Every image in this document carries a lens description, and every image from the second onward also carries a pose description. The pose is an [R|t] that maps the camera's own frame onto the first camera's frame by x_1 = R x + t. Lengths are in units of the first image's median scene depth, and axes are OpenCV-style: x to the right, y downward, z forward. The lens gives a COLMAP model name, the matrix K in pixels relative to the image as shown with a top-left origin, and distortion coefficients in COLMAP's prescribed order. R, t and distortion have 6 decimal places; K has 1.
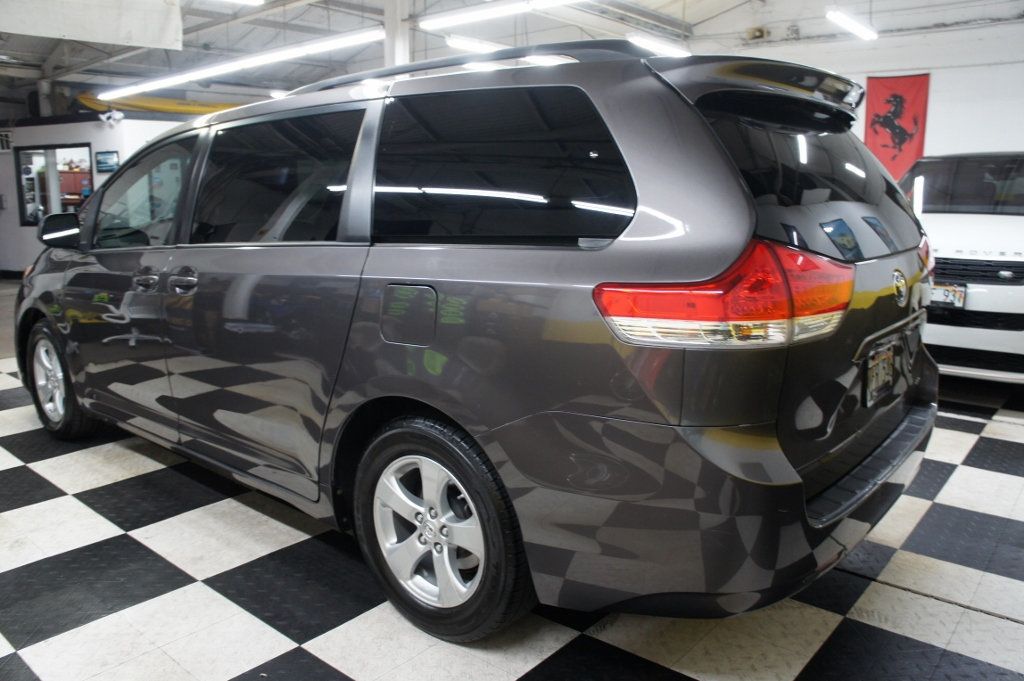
lens RADIAL K [[796.2, 0, 512.0], [0, 796.2, 340.5], [0, 0, 1]] dist [-0.177875, 0.113679]
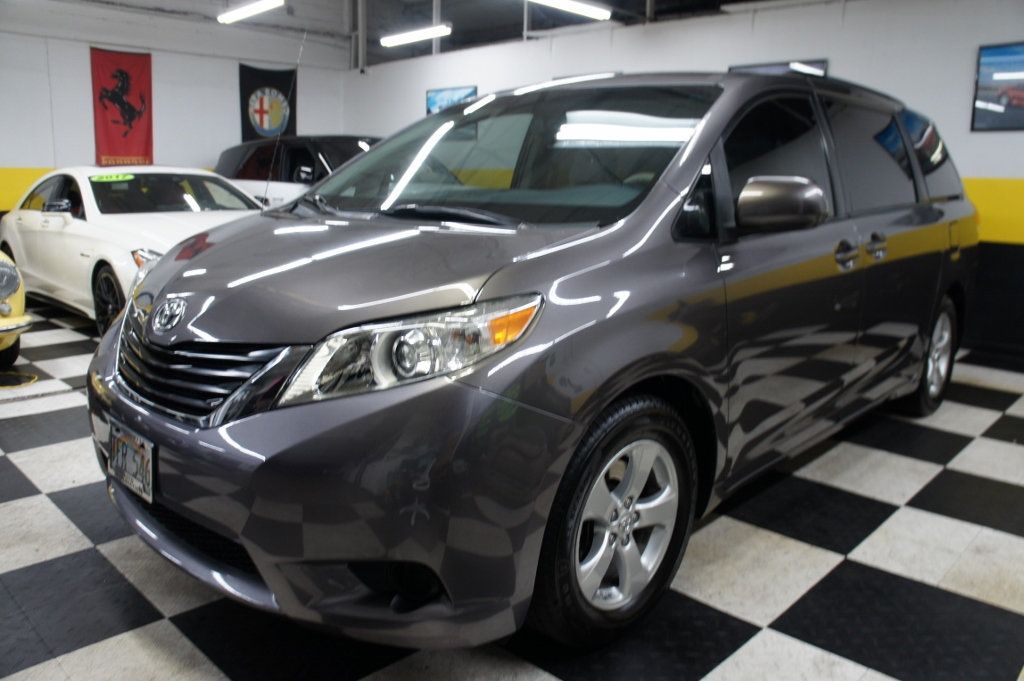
lens RADIAL K [[796.2, 0, 512.0], [0, 796.2, 340.5], [0, 0, 1]] dist [-0.177875, 0.113679]
pose [[0.062686, -0.195122, 0.978774, -0.496524], [0.169035, 0.968610, 0.182270, -0.076404], [-0.983615, 0.154021, 0.093701, 0.462073]]
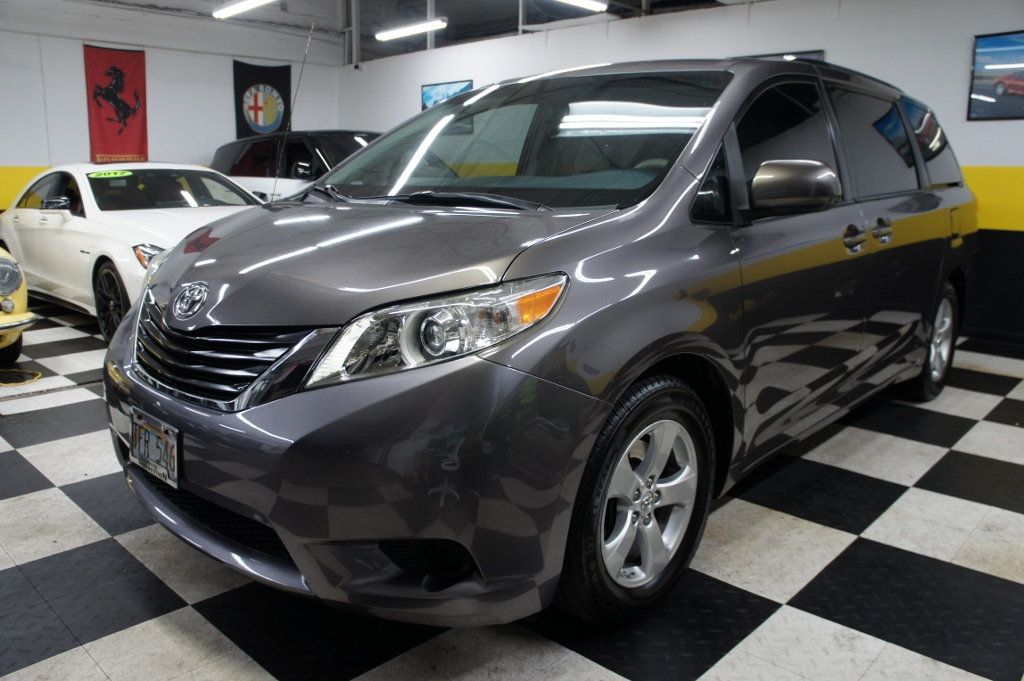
lens RADIAL K [[796.2, 0, 512.0], [0, 796.2, 340.5], [0, 0, 1]] dist [-0.177875, 0.113679]
pose [[0.051008, -0.199947, 0.978478, -0.499376], [0.178593, 0.965787, 0.188043, -0.074392], [-0.982600, 0.165158, 0.084972, 0.469869]]
